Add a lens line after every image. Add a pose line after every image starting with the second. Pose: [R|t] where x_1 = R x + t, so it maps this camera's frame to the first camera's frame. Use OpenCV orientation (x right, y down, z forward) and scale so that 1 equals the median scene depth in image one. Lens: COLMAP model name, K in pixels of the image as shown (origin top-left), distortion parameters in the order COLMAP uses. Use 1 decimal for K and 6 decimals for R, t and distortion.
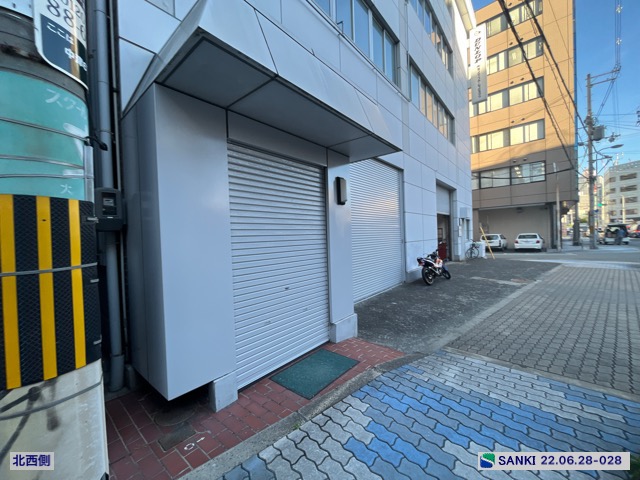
lens RADIAL K [[257.6, 0, 319.3], [0, 257.6, 240.8], [0, 0, 1]] dist [-0.003340, 0.000128]
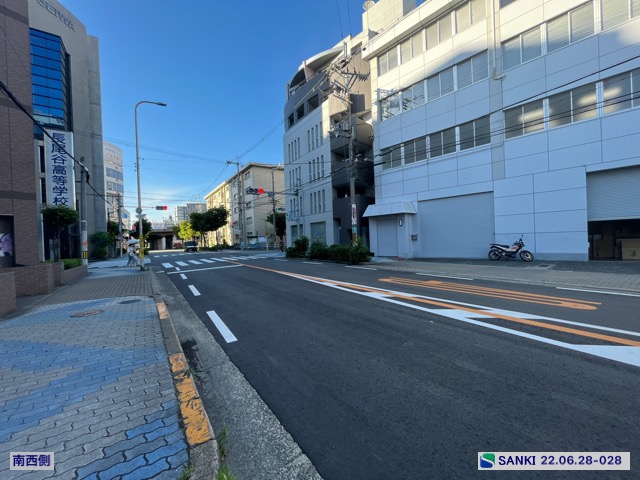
lens RADIAL K [[257.6, 0, 319.3], [0, 257.6, 240.8], [0, 0, 1]] dist [-0.003340, 0.000128]
pose [[-0.102733, 0.045889, -0.993650, 4.173719], [0.025803, 0.998722, 0.043456, -0.107996], [0.994374, -0.021175, -0.103785, 0.086578]]
